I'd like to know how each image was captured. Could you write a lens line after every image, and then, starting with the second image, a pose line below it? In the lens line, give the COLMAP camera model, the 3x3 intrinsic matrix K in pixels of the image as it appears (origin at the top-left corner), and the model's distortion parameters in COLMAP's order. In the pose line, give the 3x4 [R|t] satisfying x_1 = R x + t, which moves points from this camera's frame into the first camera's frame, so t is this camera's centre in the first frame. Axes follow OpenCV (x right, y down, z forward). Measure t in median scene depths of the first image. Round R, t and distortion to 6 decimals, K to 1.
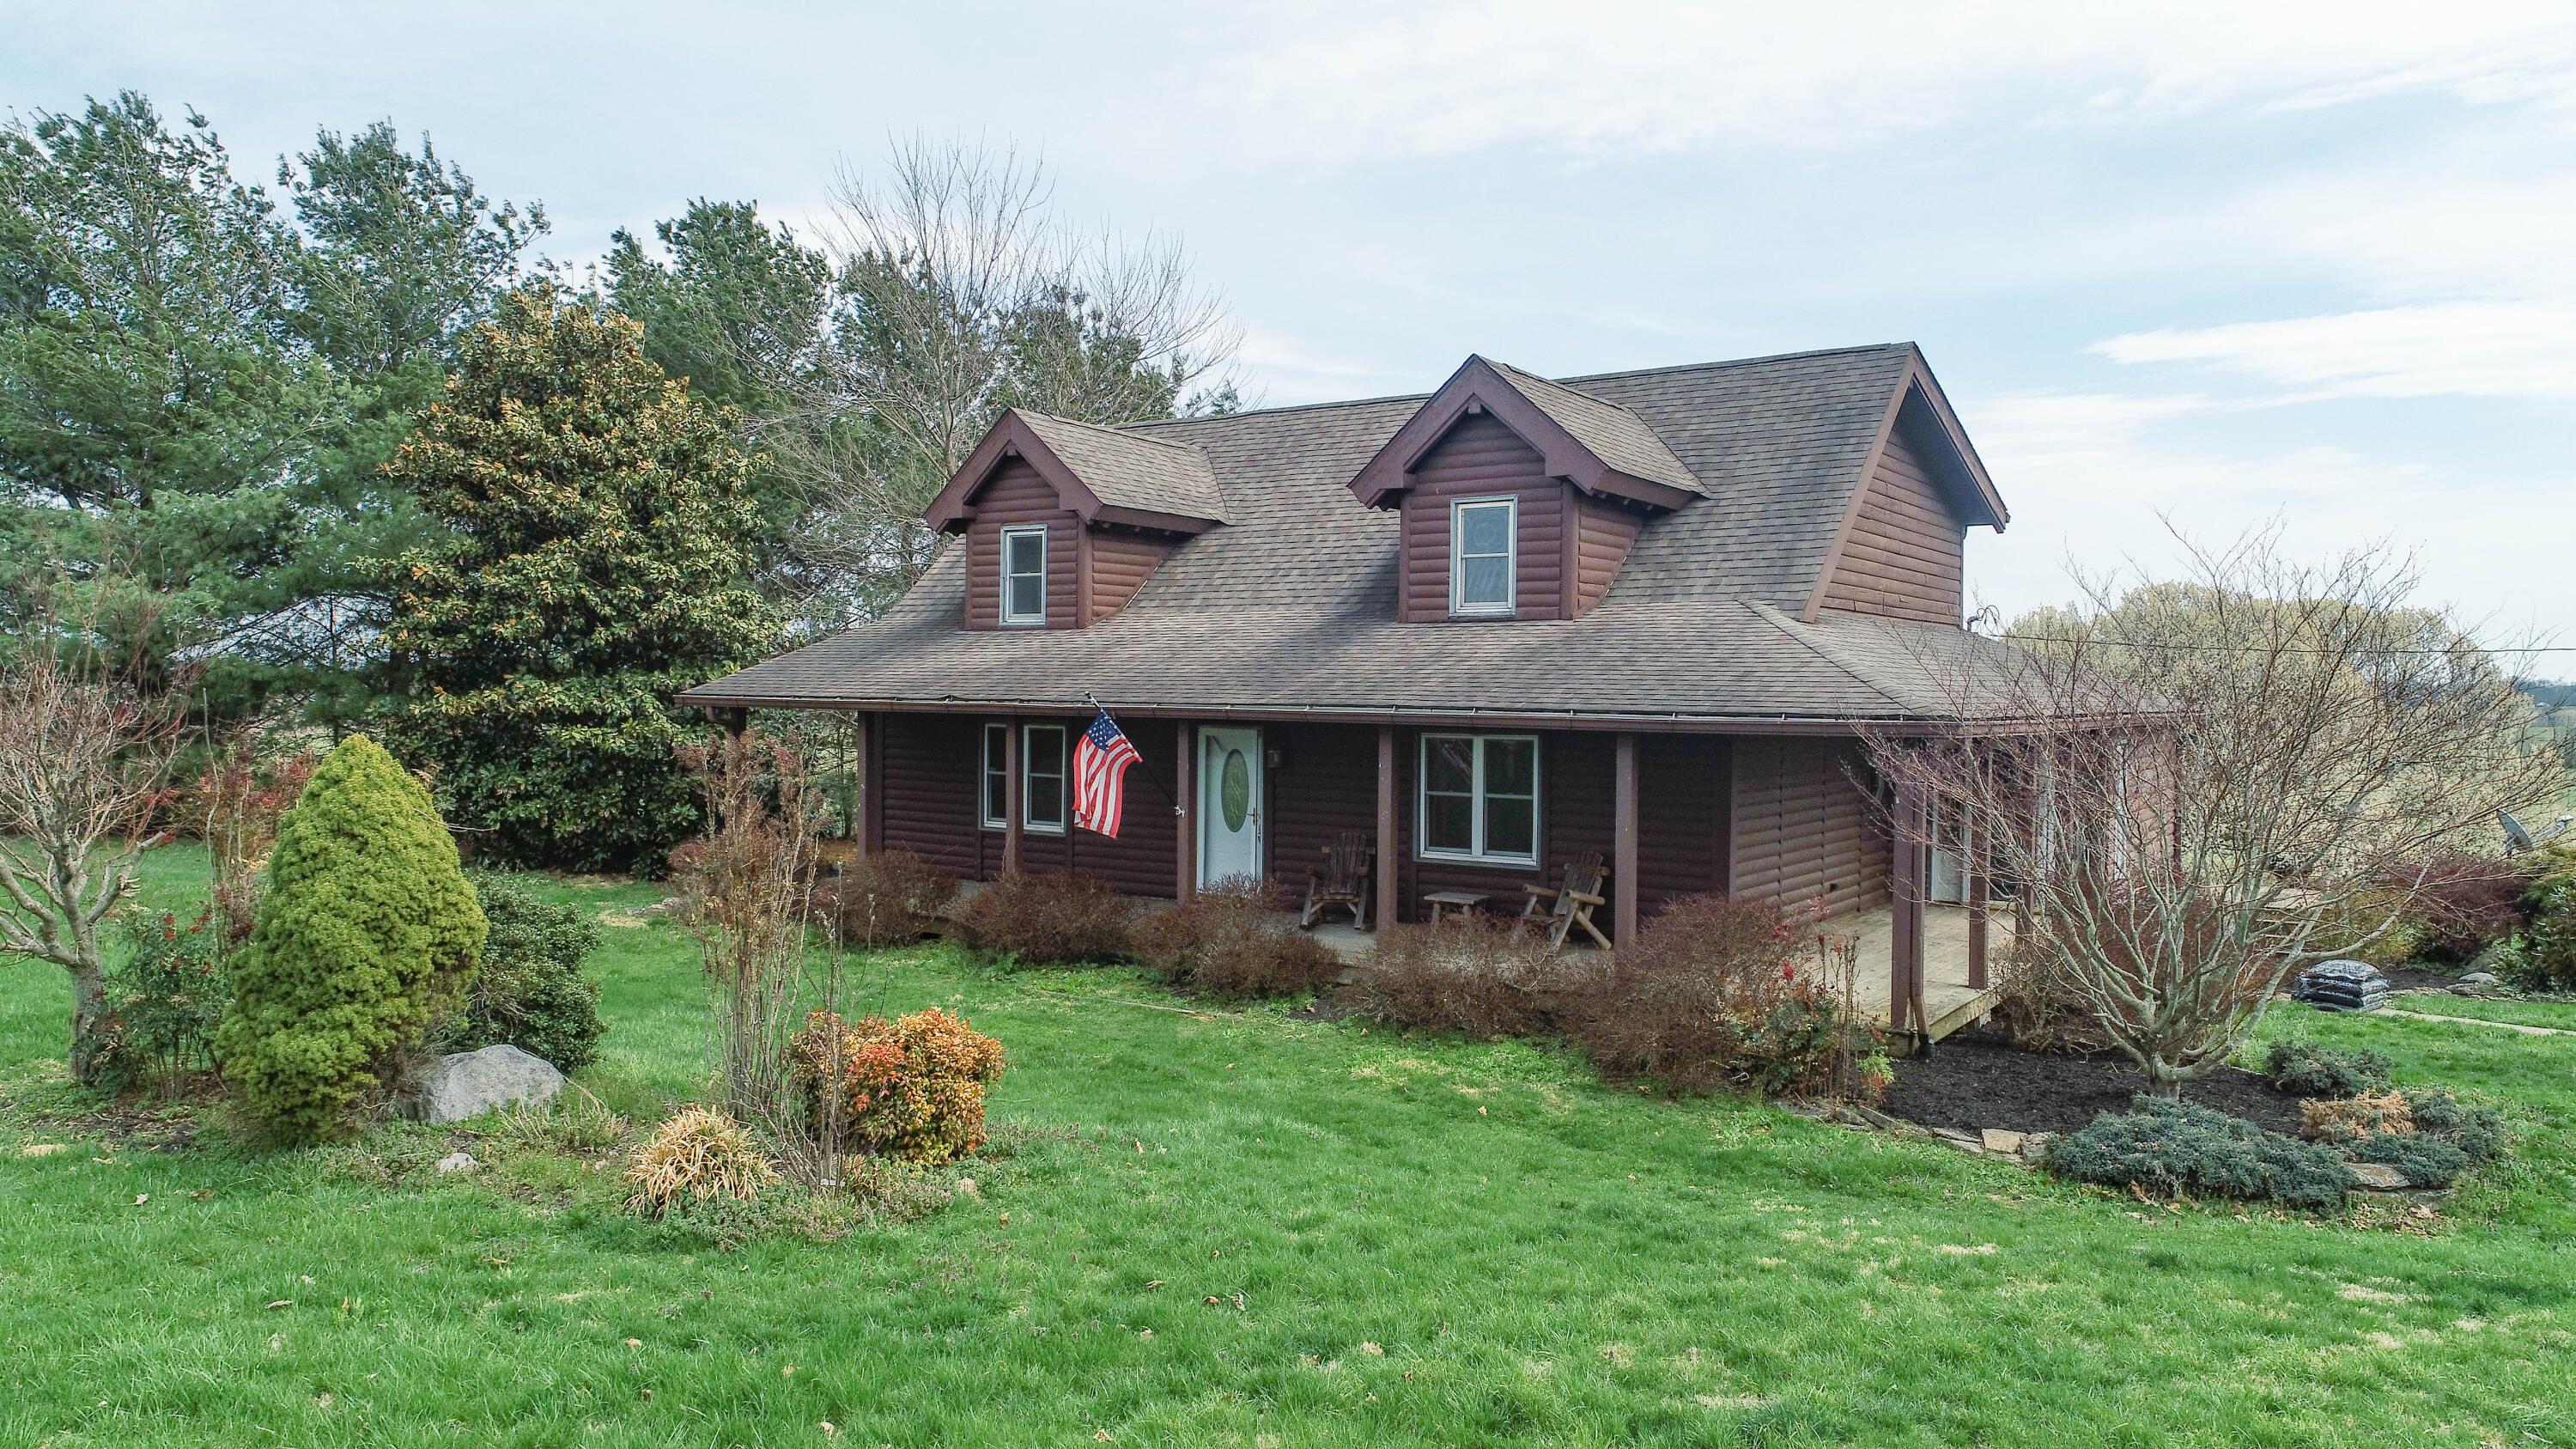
lens RADIAL K [[1743.3, 0, 1298.6], [0, 1743.3, 717.2], [0, 0, 1]] dist [0.001424, 0.004072]
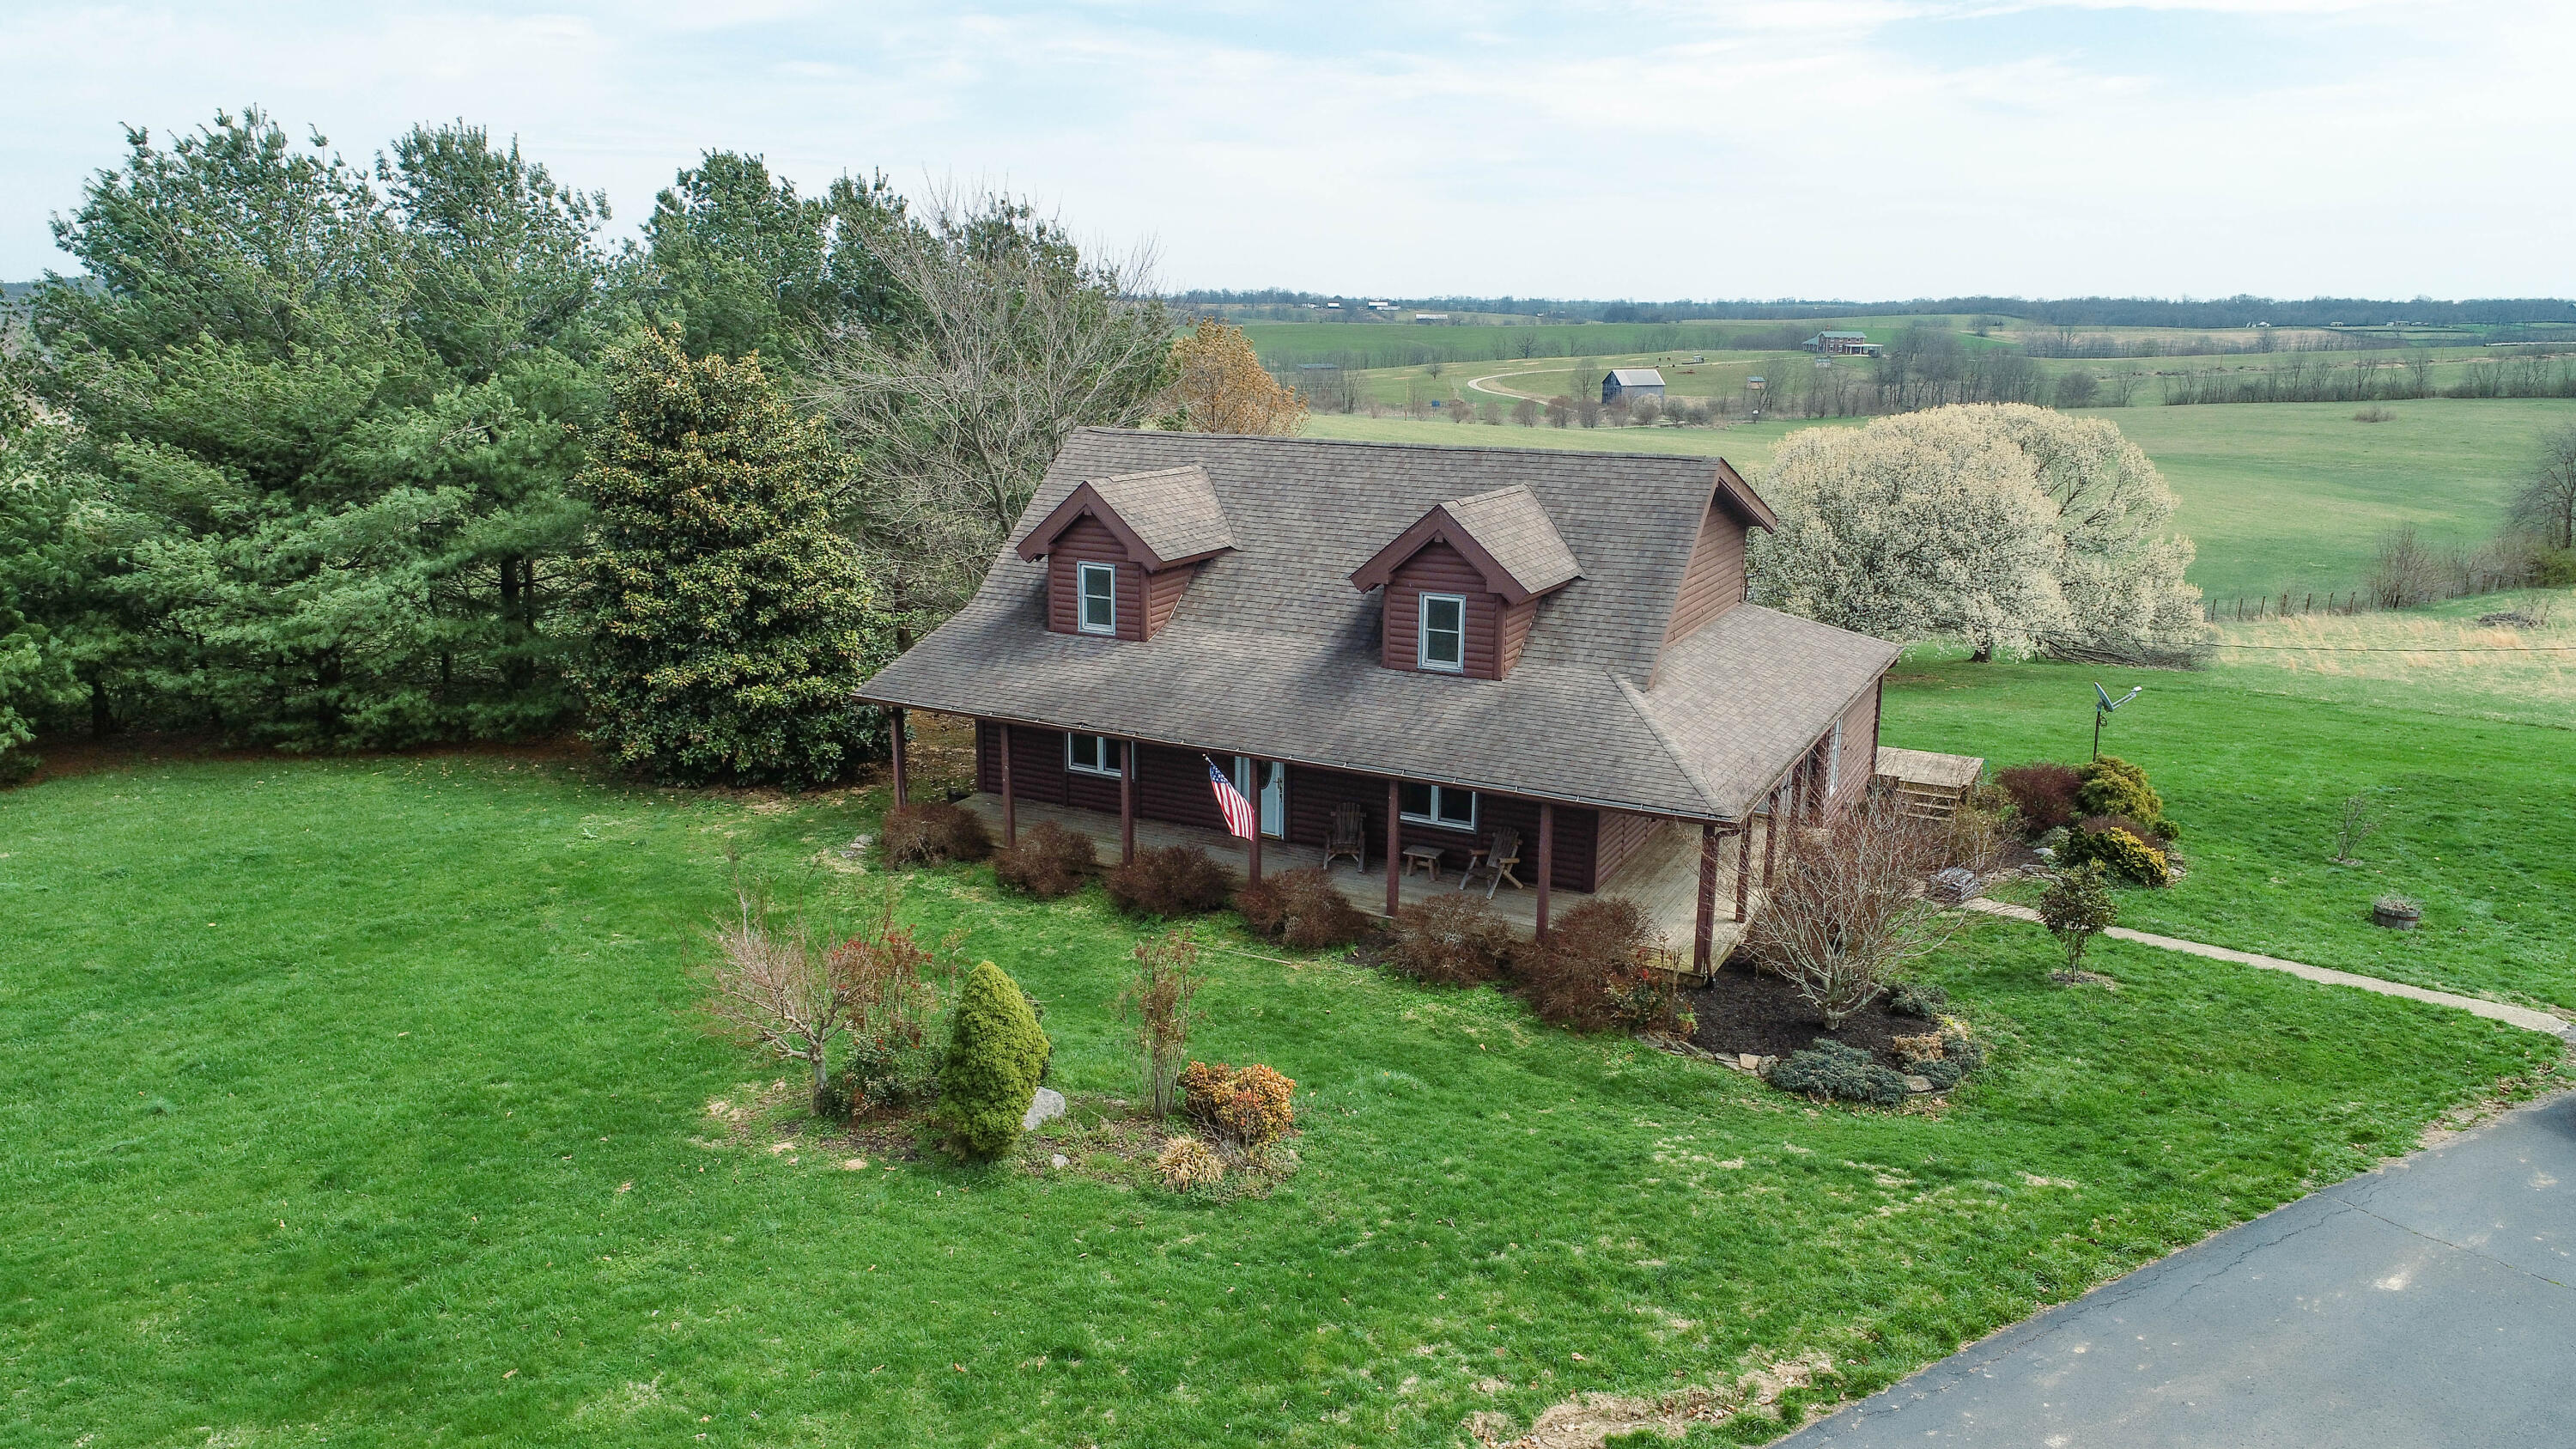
lens RADIAL K [[1743.3, 0, 1298.6], [0, 1743.3, 717.2], [0, 0, 1]] dist [0.001424, 0.004072]
pose [[0.992313, -0.029329, 0.120229, -0.270912], [0.002791, 0.976567, 0.215194, -0.464397], [-0.123723, -0.213204, 0.969142, -0.632128]]
